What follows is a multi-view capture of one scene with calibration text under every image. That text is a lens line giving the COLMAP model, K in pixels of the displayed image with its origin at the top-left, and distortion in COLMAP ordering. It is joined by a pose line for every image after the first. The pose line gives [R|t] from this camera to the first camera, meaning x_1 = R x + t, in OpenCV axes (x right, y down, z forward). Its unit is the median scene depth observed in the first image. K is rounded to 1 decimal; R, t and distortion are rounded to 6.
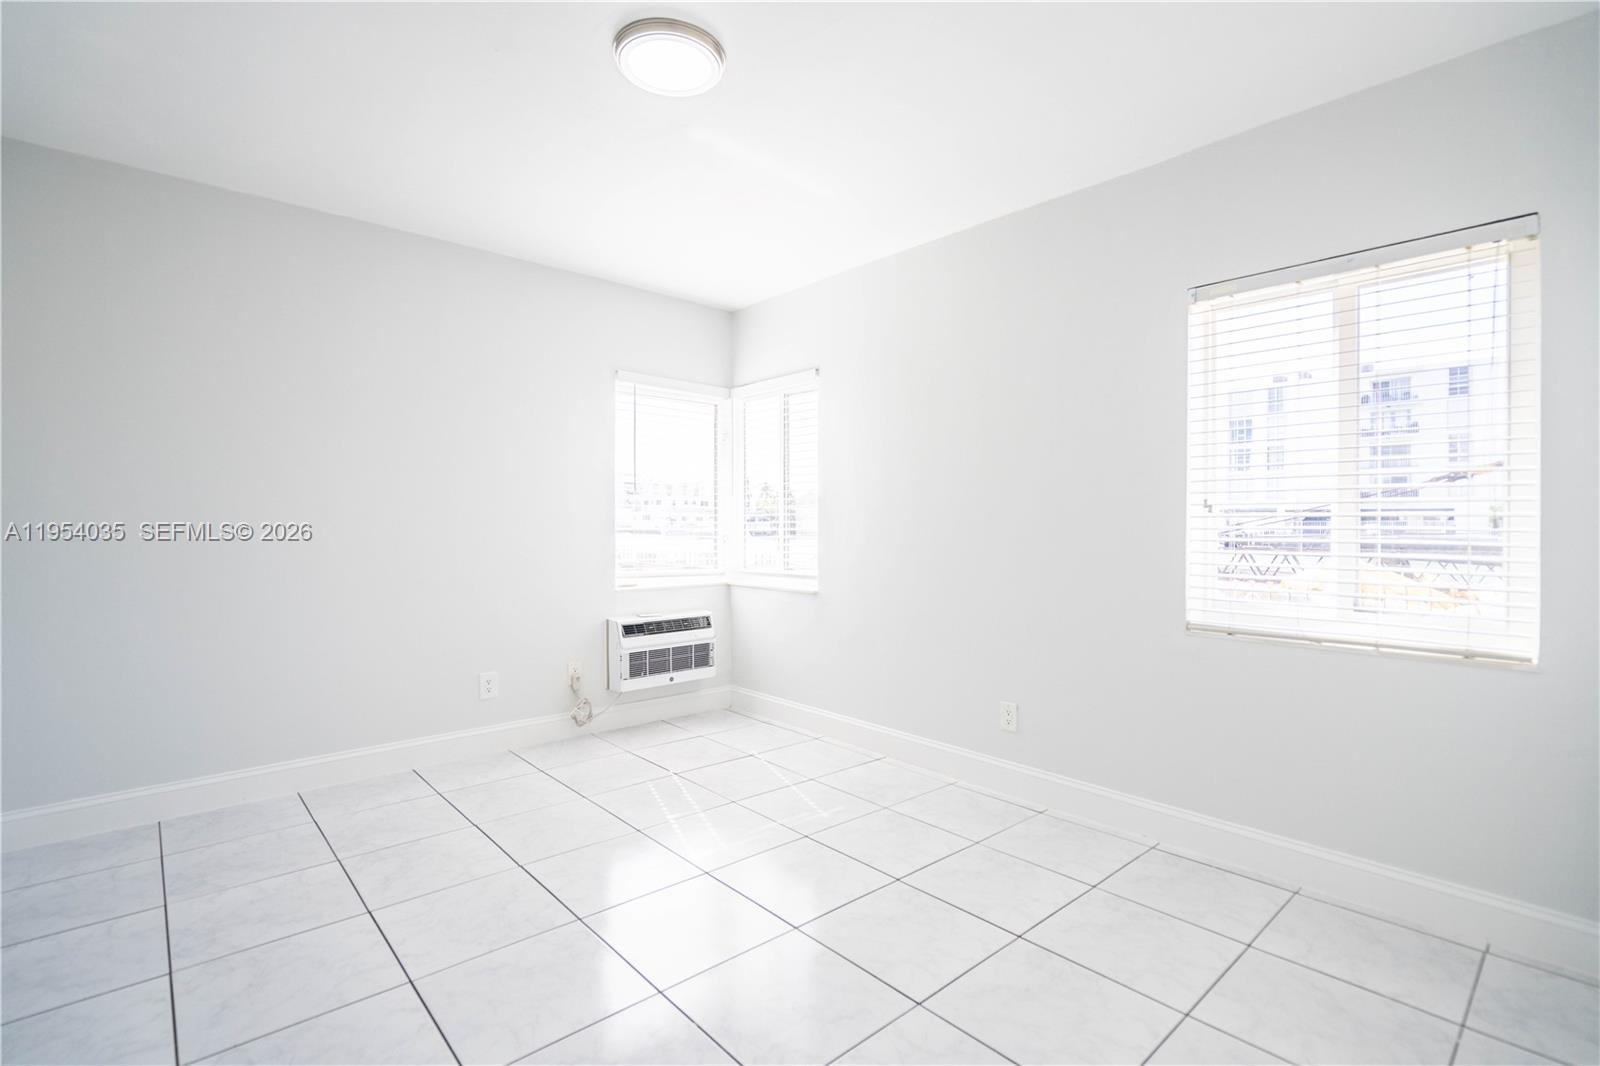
lens RADIAL K [[736.3, 0, 801.4], [0, 736.3, 523.0], [0, 0, 1]] dist [0.001682, 0.000299]
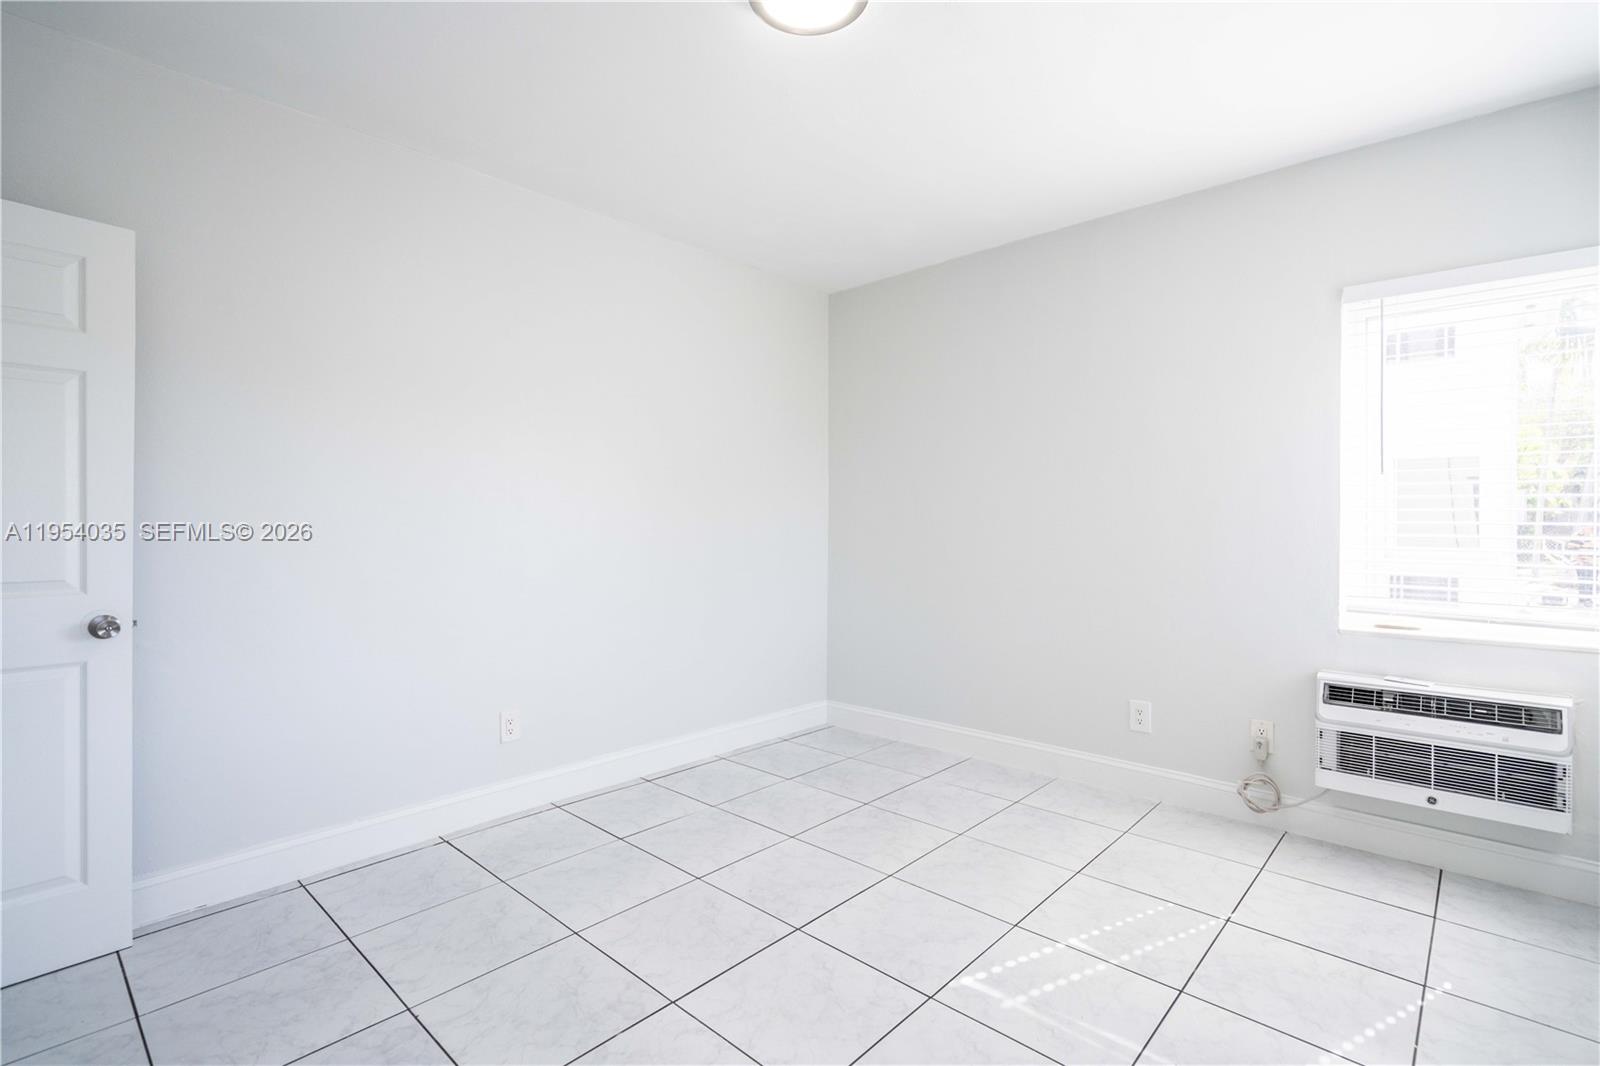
lens RADIAL K [[736.3, 0, 806.8], [0, 736.3, 537.6], [0, 0, 1]] dist [0.001682, 0.000299]
pose [[0.098547, 0.007699, -0.995103, 0.351873], [0.001963, 0.999967, 0.007931, 0.003978], [0.995130, -0.002735, 0.098529, 0.478443]]
